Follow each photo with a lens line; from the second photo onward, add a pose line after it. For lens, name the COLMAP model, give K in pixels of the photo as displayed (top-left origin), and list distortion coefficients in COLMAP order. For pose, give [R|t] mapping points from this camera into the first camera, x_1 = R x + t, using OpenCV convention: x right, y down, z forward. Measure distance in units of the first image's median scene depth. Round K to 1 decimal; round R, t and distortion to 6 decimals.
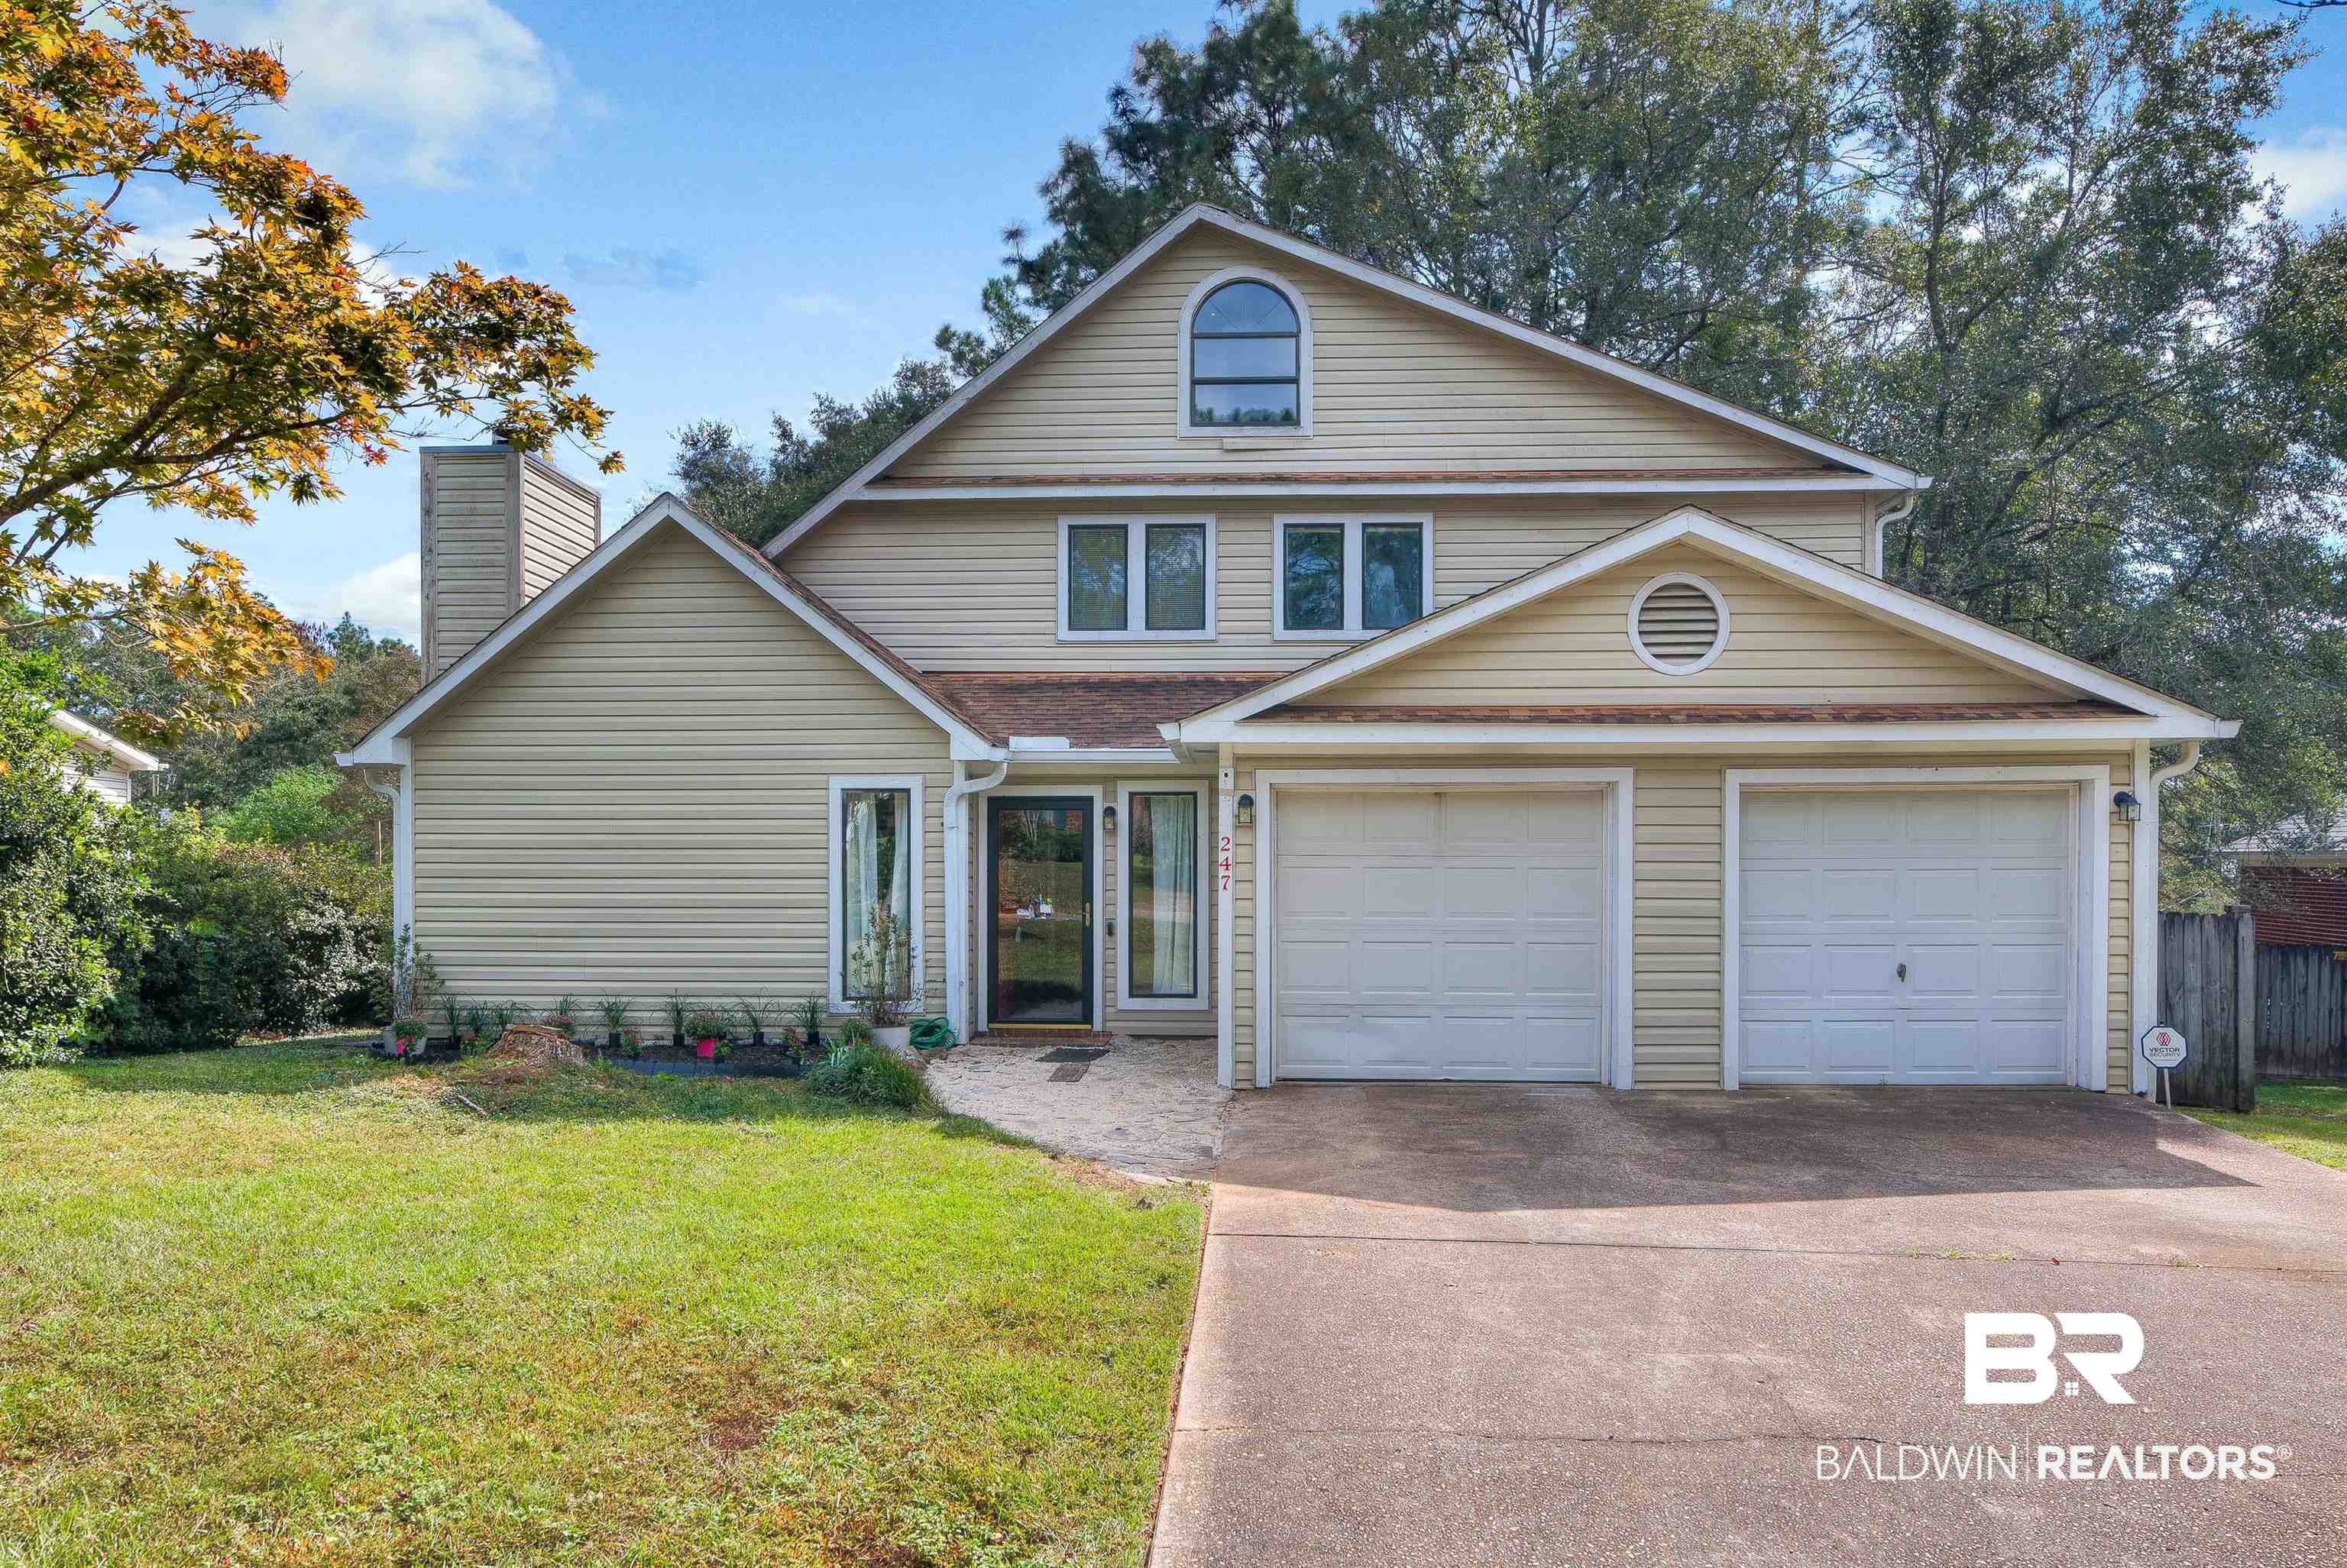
lens RADIAL K [[1364.3, 0, 1179.0], [0, 1364.3, 870.7], [0, 0, 1]] dist [-0.000927, -0.000808]
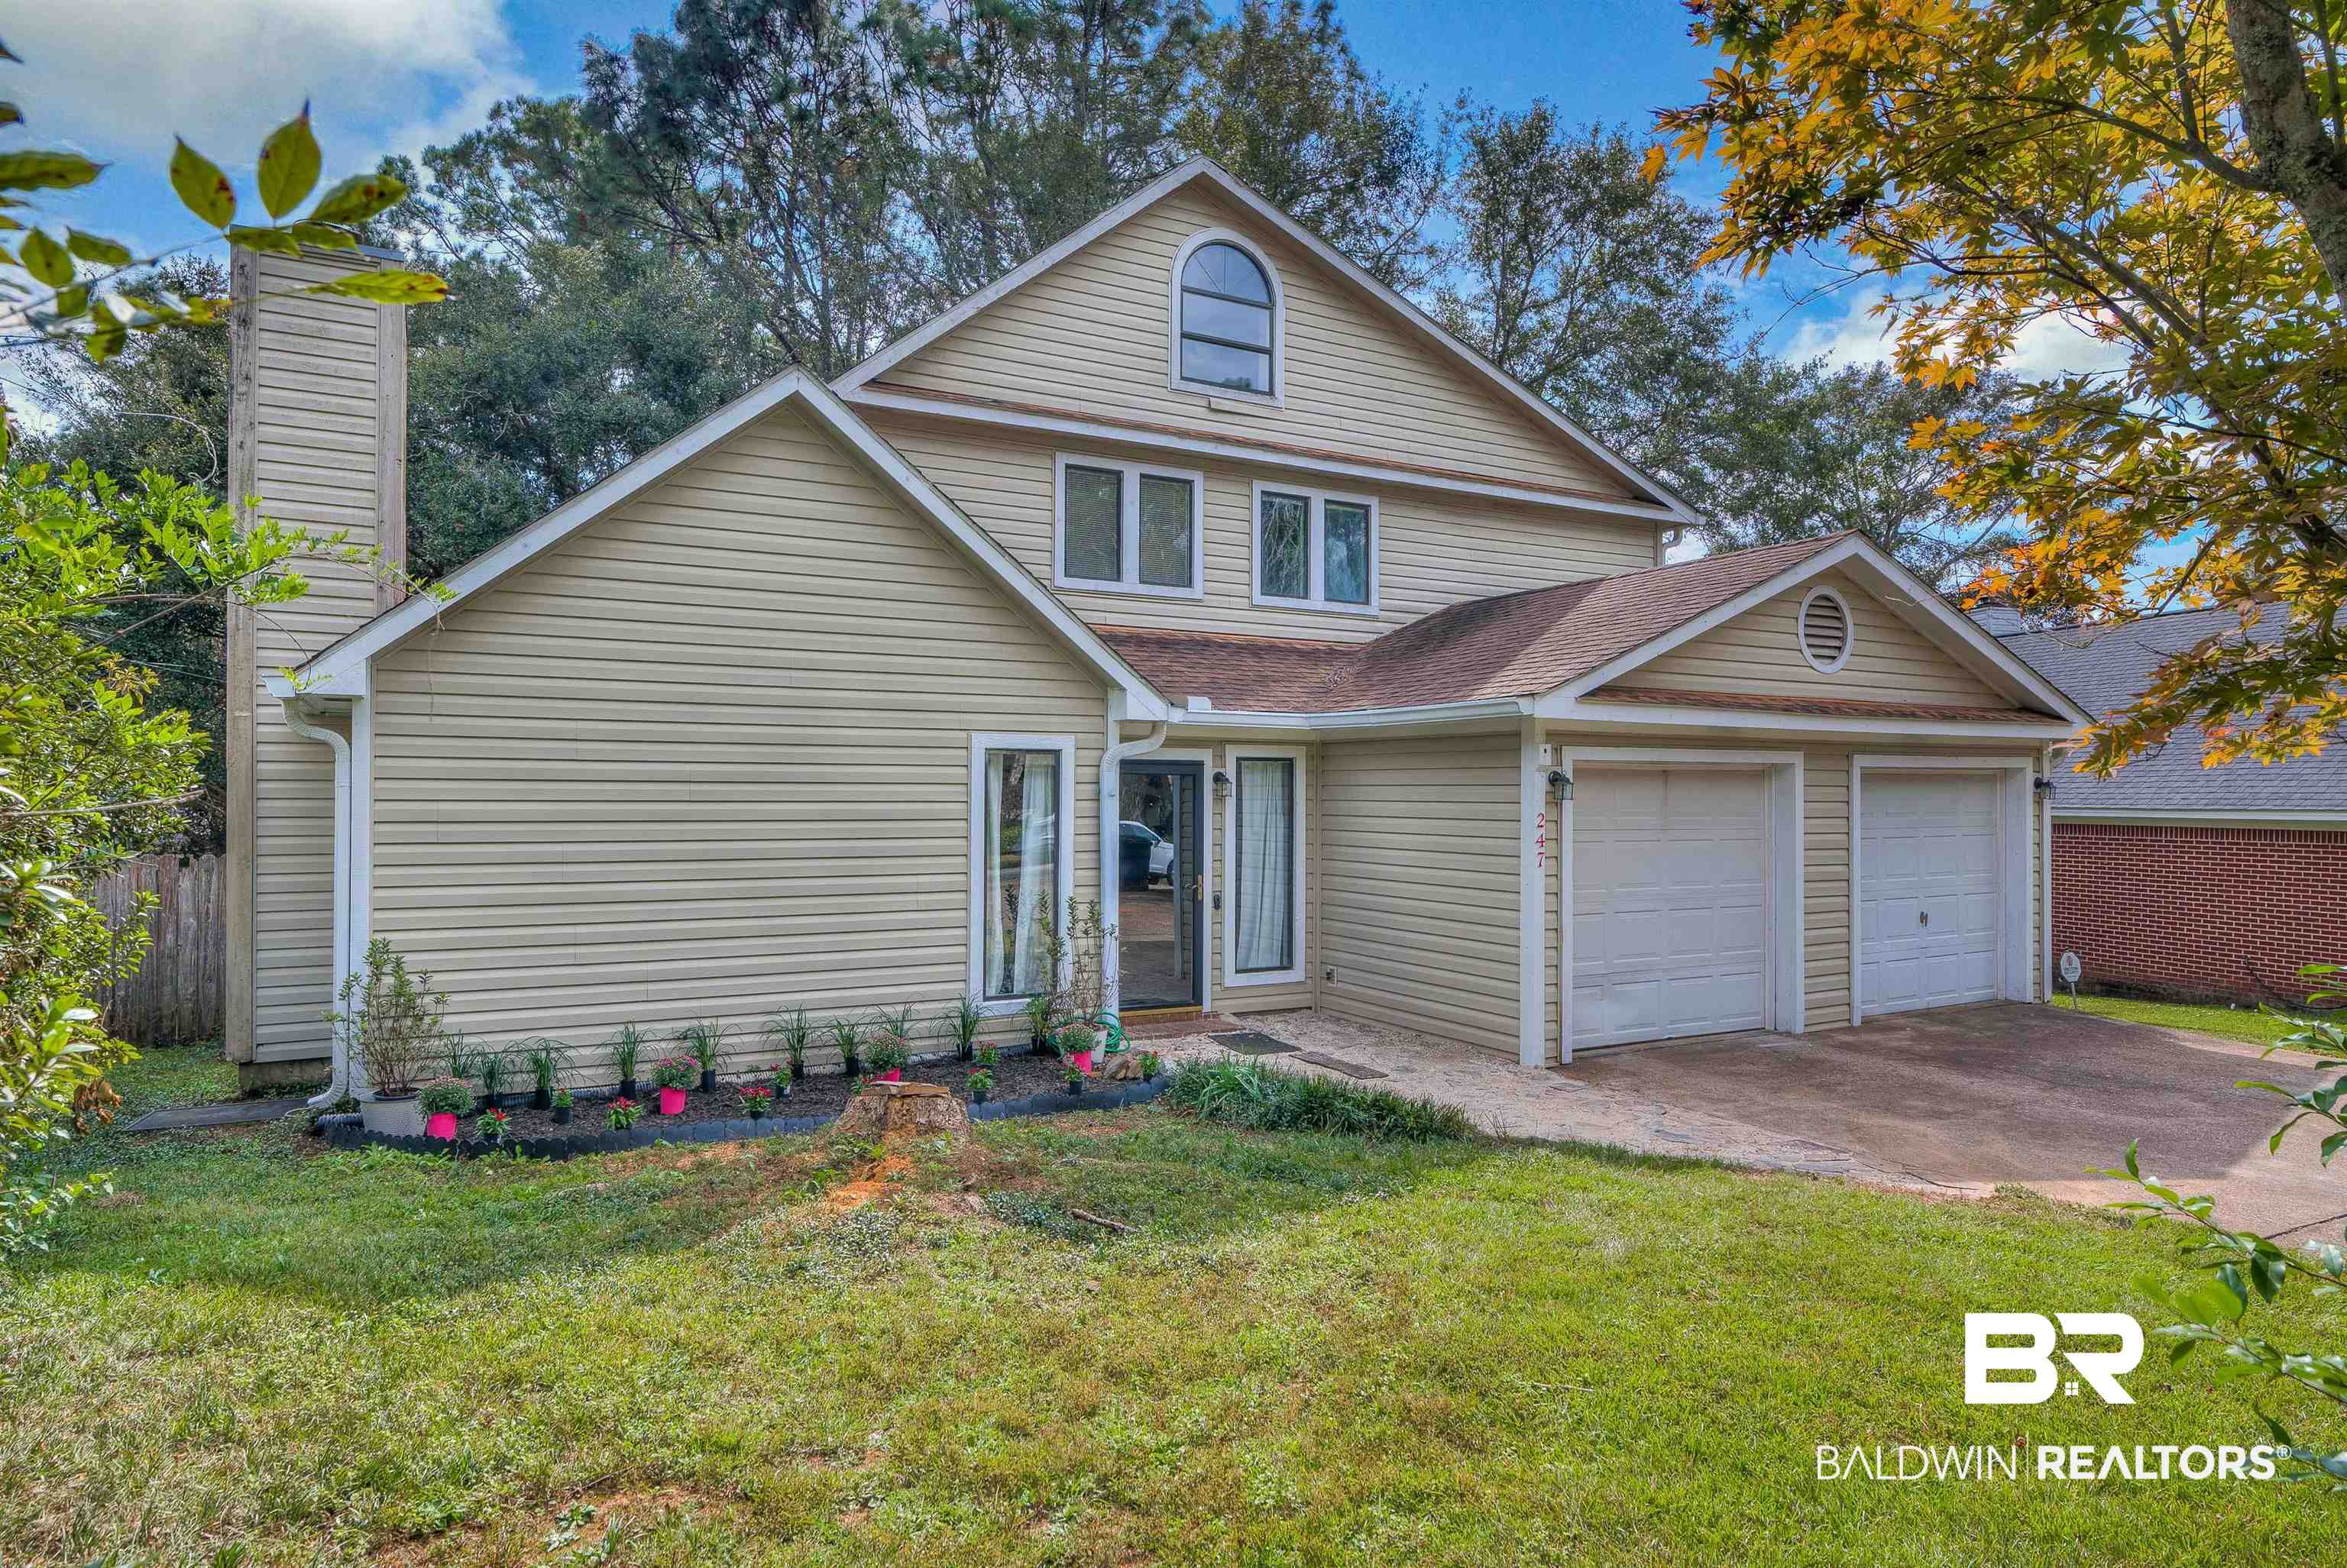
lens RADIAL K [[1254.2, 0, 1173.5], [0, 1254.2, 784.0], [0, 0, 1]] dist [-0.001192, -0.000148]
pose [[0.873002, 0.008472, 0.487642, -0.526224], [0.001067, 0.999814, -0.019280, -0.023170], [-0.487715, 0.017351, 0.872831, 0.273391]]
